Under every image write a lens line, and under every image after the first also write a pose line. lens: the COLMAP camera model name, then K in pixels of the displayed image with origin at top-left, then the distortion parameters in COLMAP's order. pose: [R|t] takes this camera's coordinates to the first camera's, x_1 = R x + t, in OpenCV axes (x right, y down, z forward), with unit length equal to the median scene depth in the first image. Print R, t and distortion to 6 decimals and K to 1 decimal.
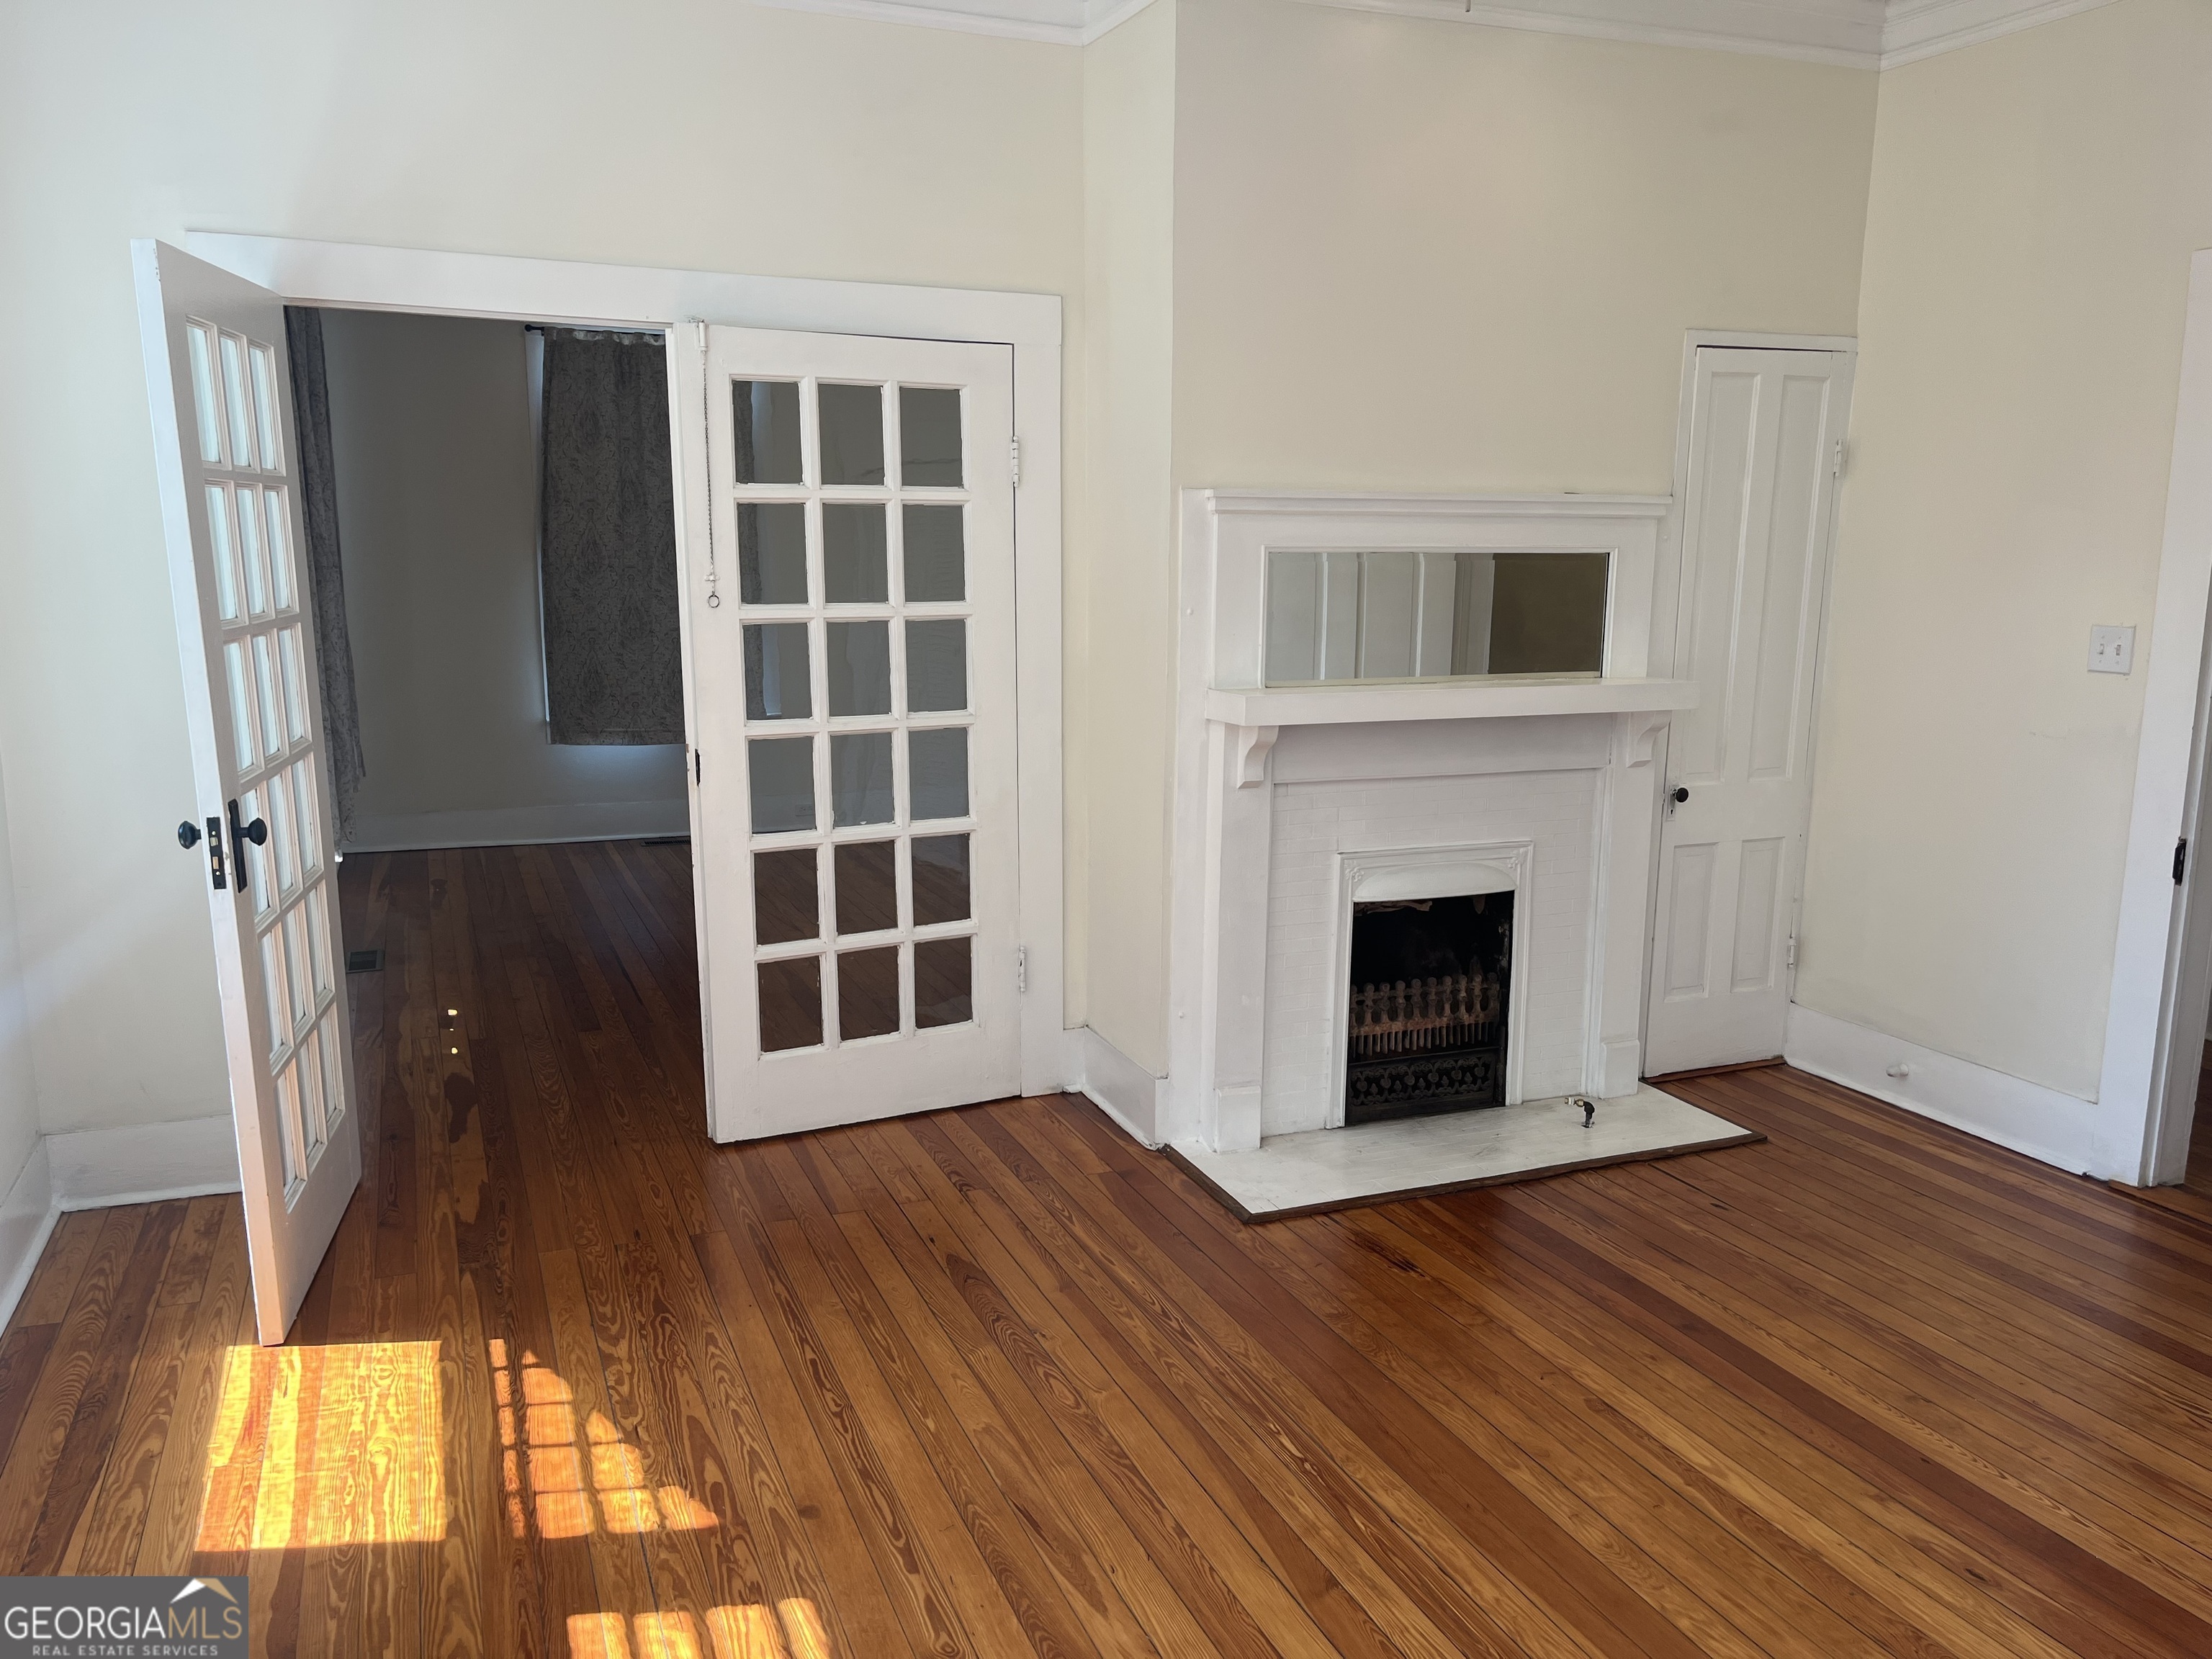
lens RADIAL K [[1688.5, 0, 1093.4], [0, 1688.5, 839.9], [0, 0, 1]] dist [0.080045, -0.101296]
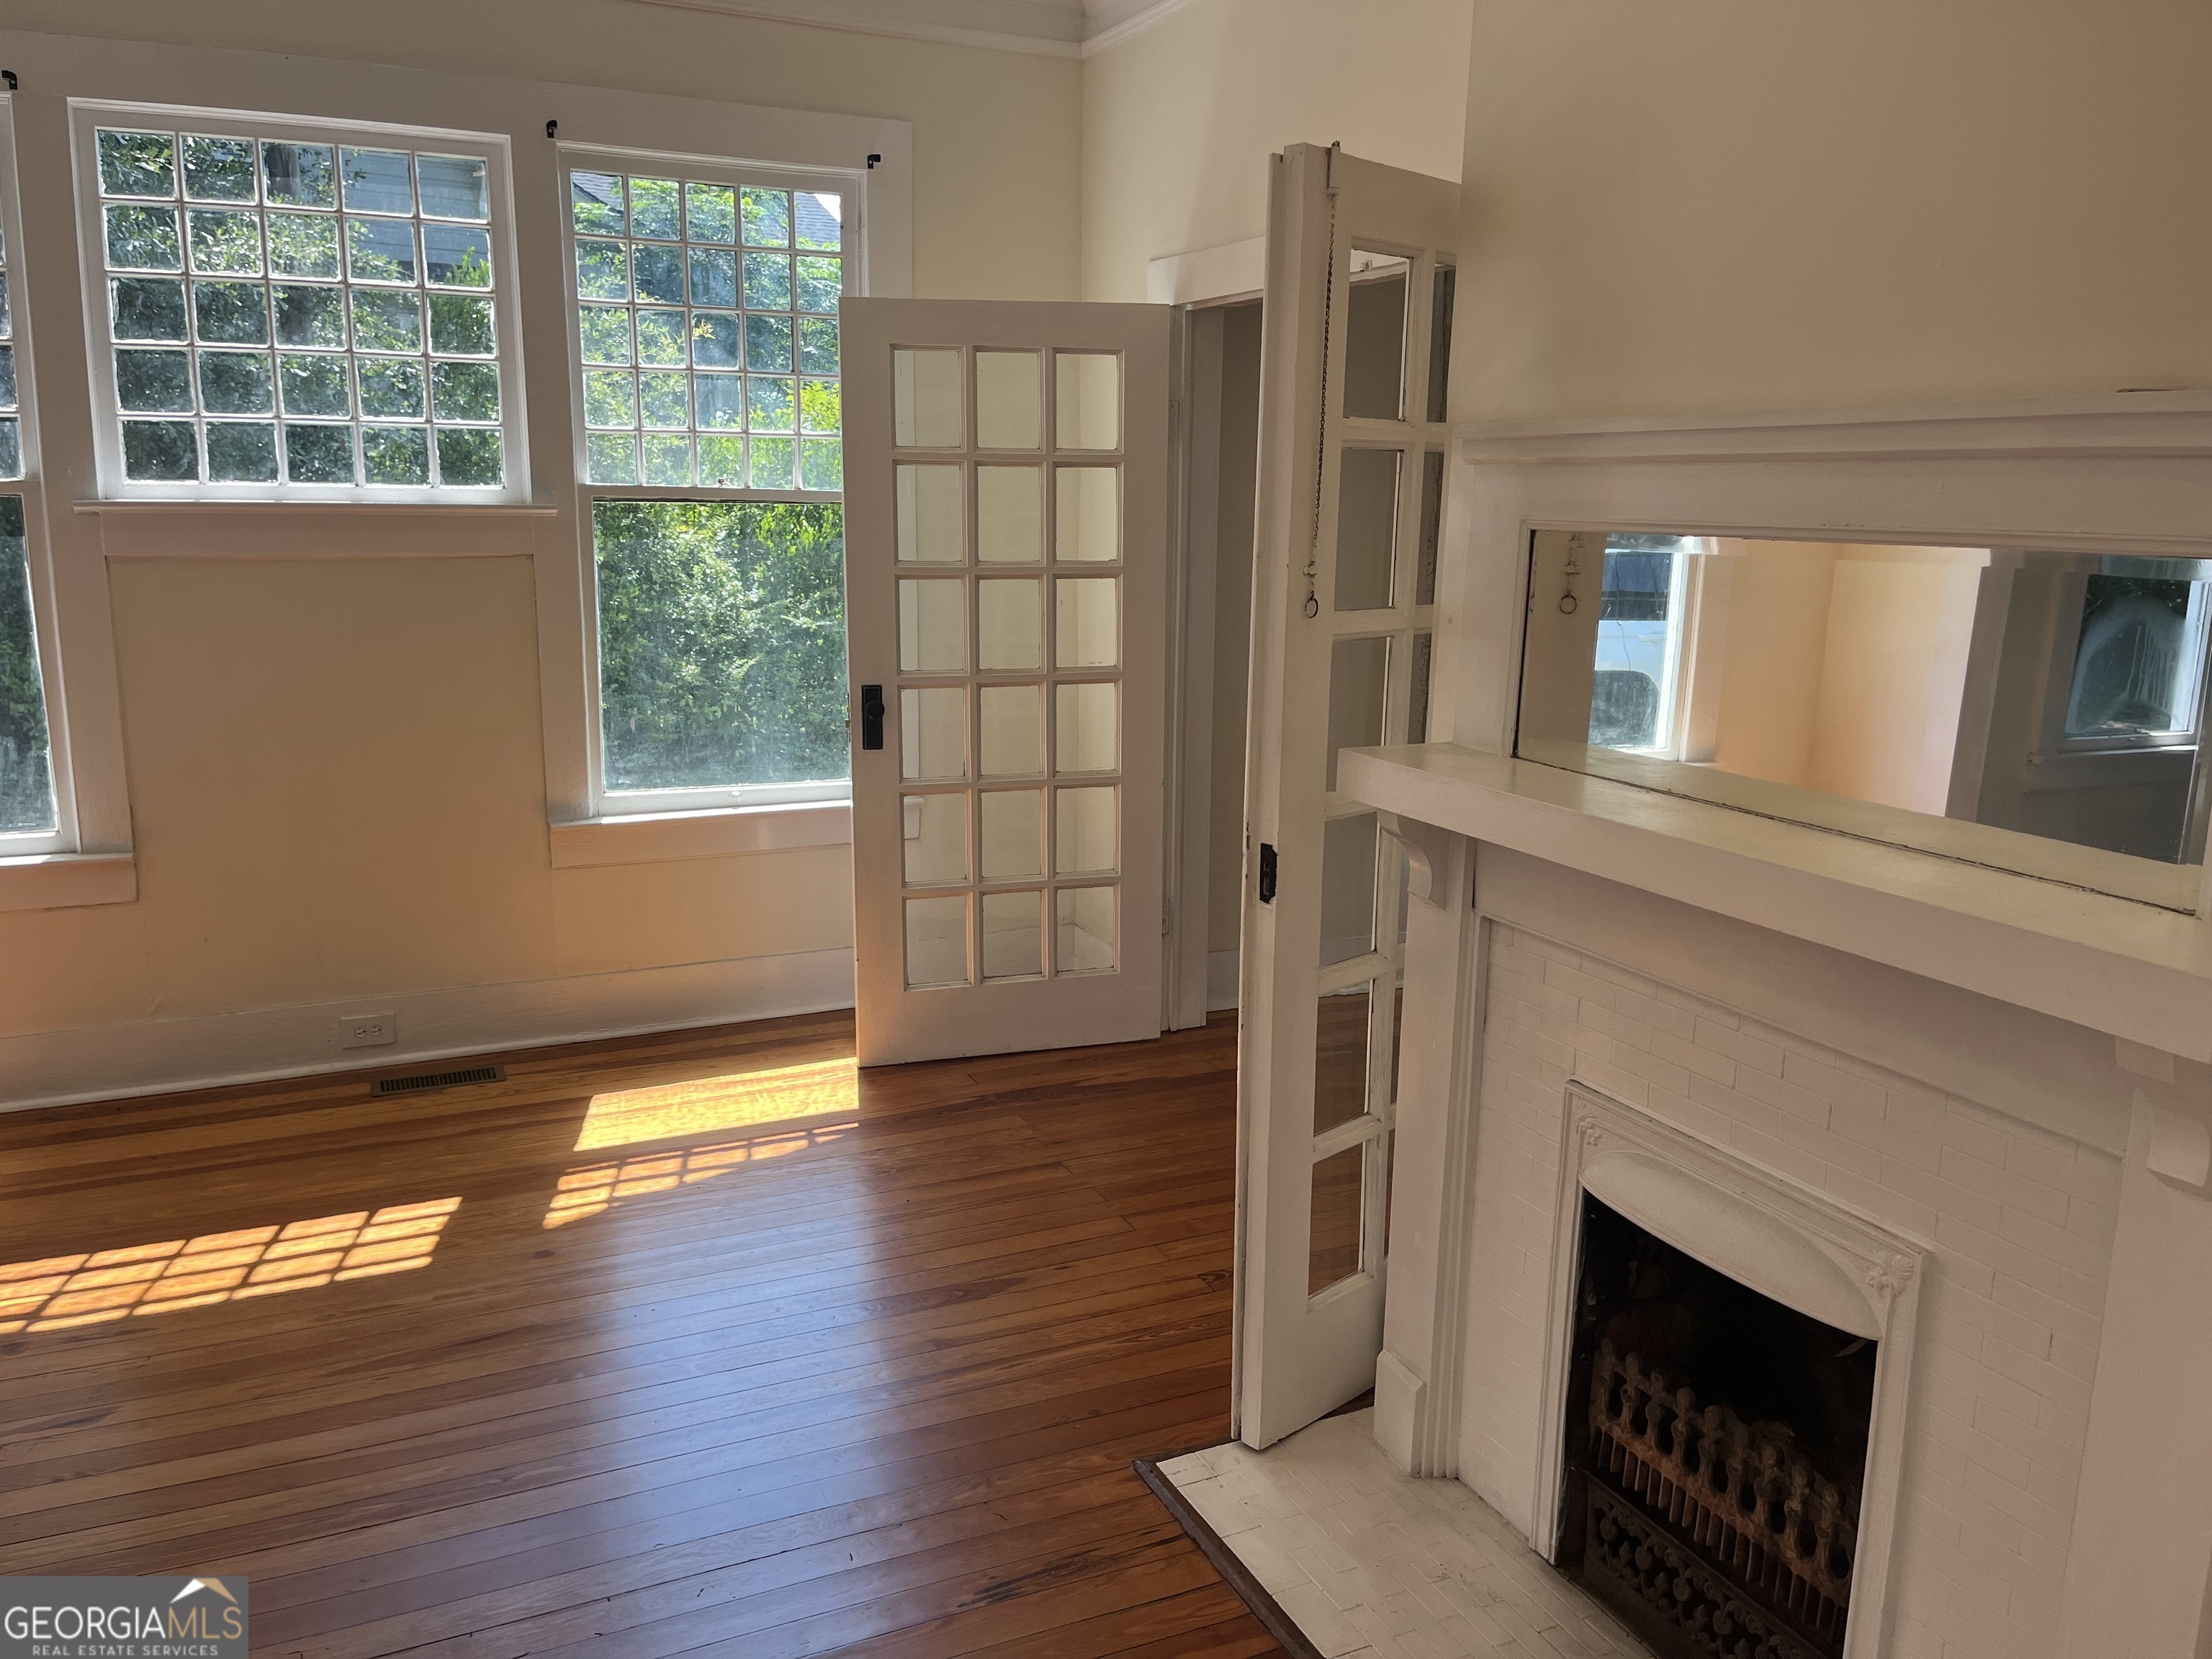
lens RADIAL K [[1688.5, 0, 1096.4], [0, 1688.5, 833.4], [0, 0, 1]] dist [0.080045, -0.101296]
pose [[0.050300, 0.193764, -0.979758, 0.839599], [-0.187031, 0.965472, 0.181336, -0.178030], [0.981065, 0.174124, 0.084803, 0.996734]]
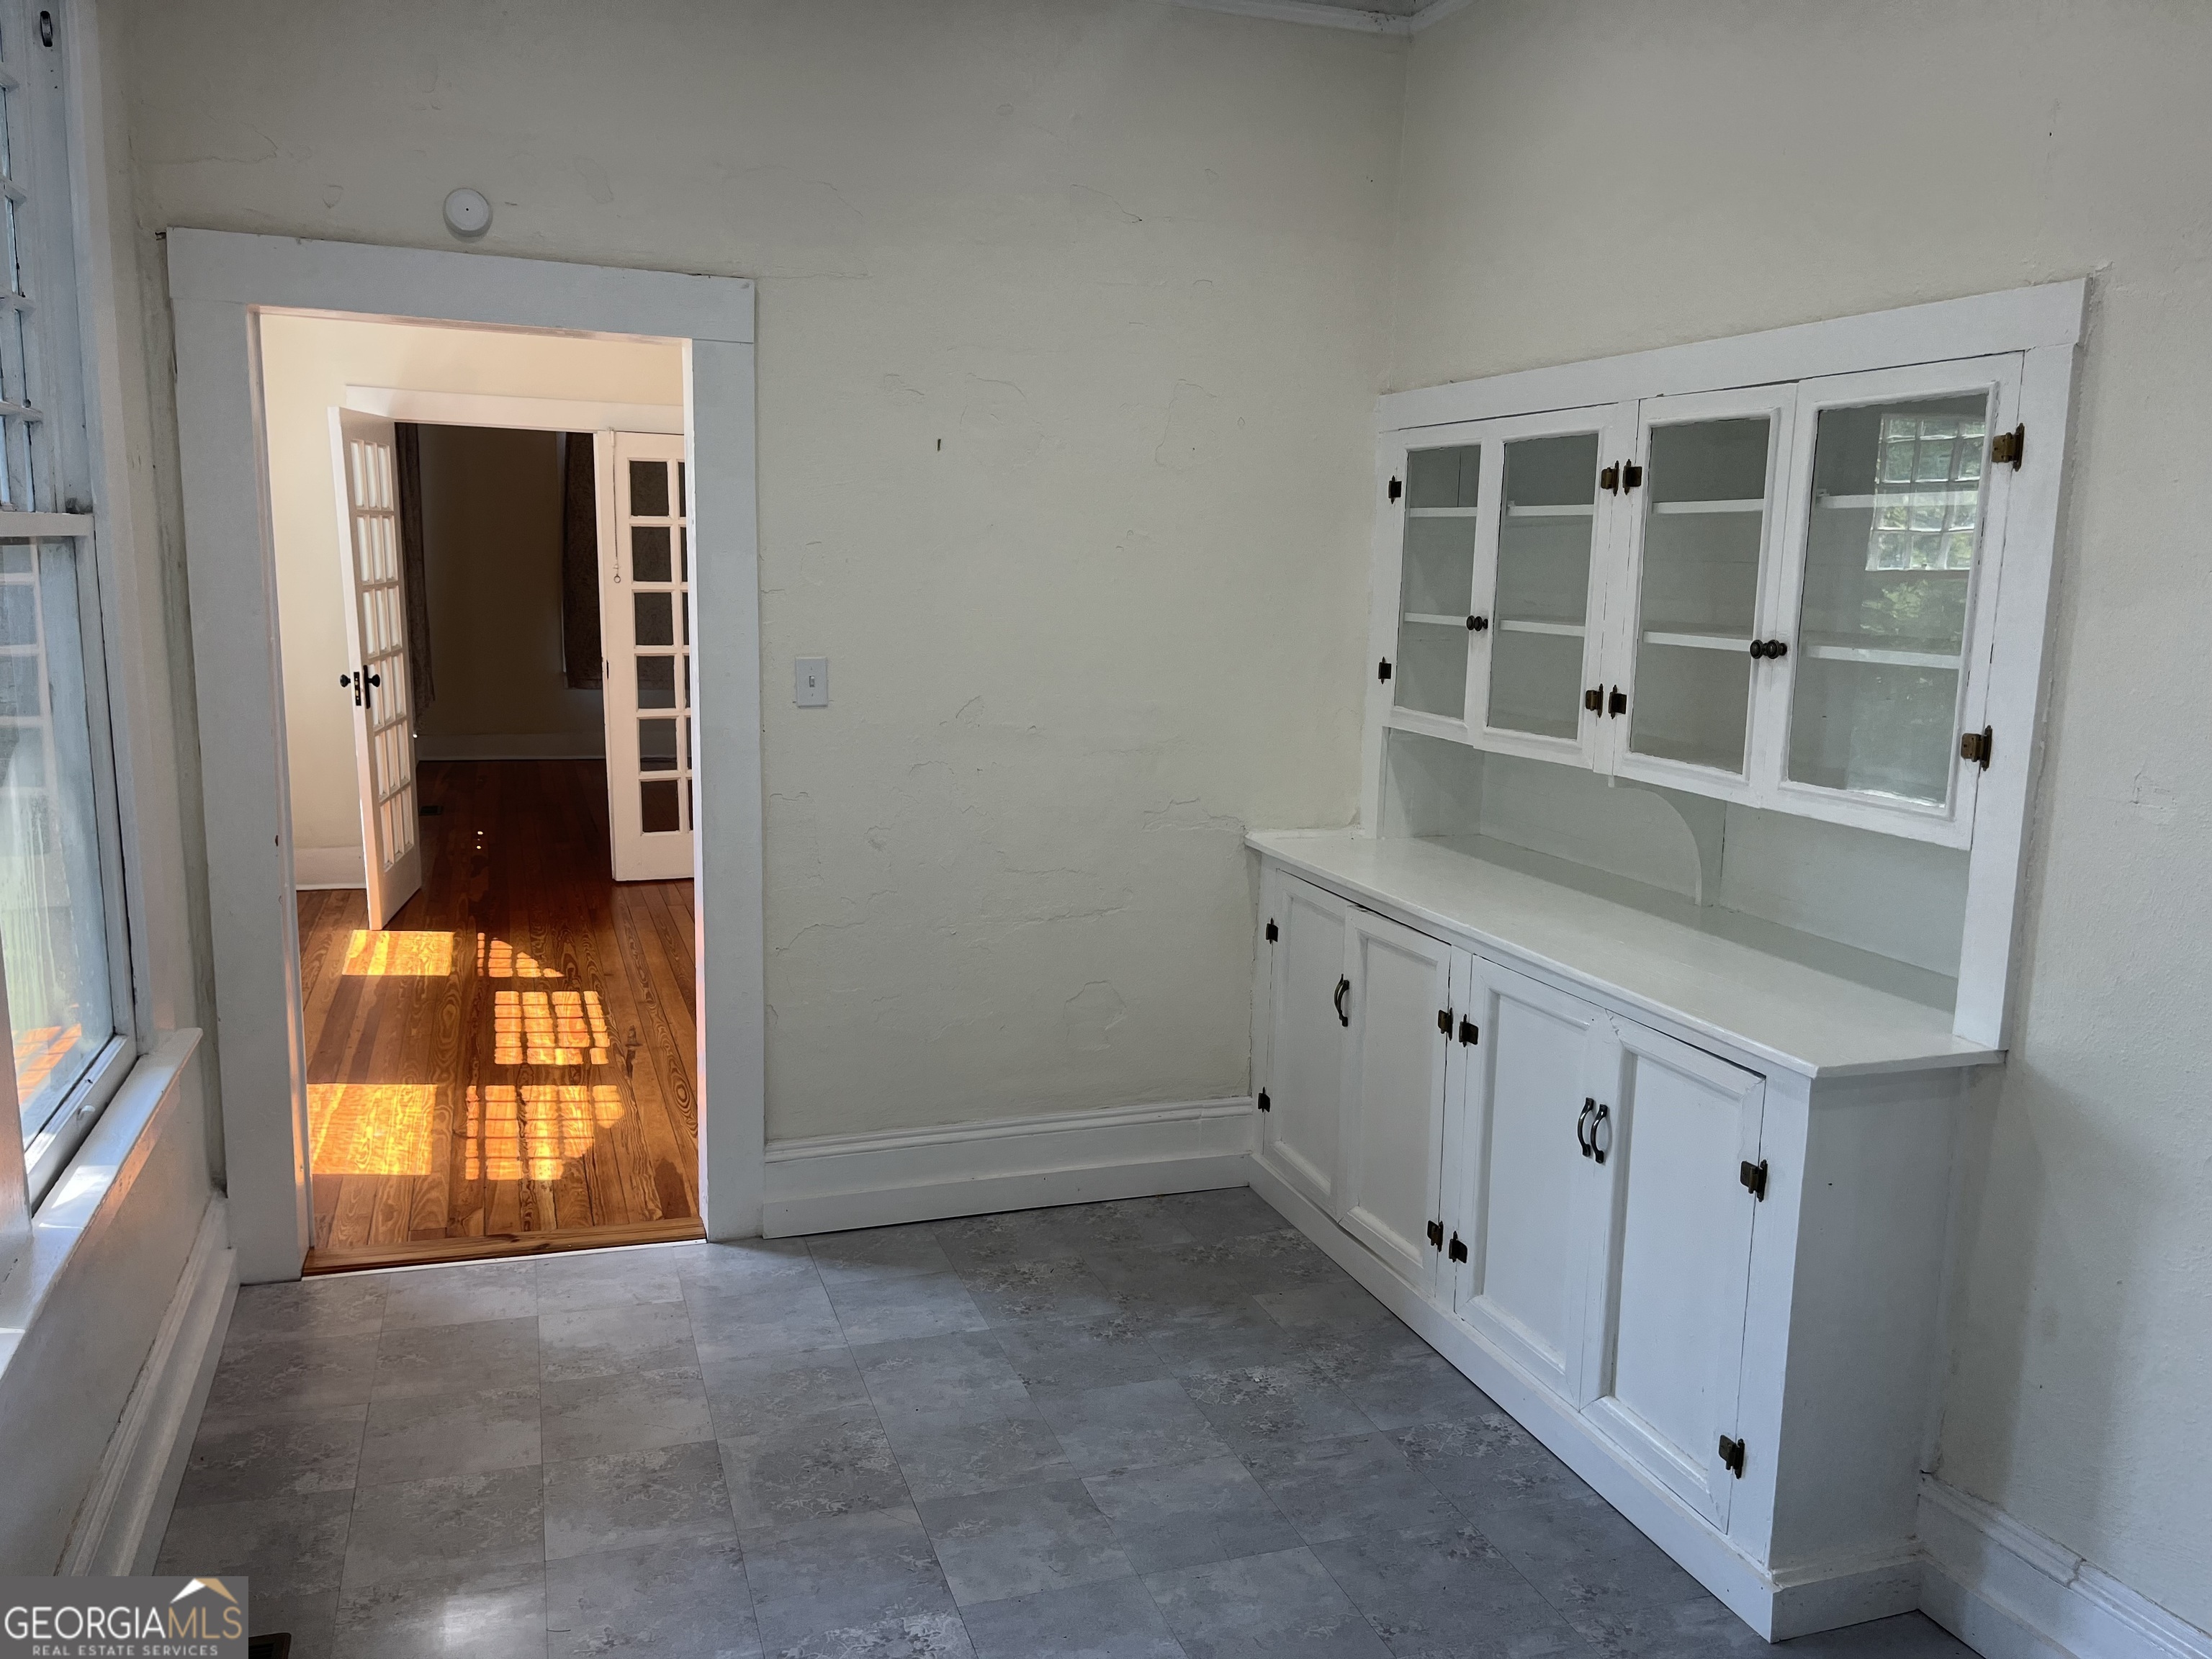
lens RADIAL K [[1688.5, 0, 1061.0], [0, 1688.5, 822.3], [0, 0, 1]] dist [0.080045, -0.101296]
pose [[0.998037, 0.024310, -0.057712, 0.450165], [-0.025178, 0.999580, -0.014353, 0.166864], [0.057339, 0.015778, 0.998230, -0.983817]]
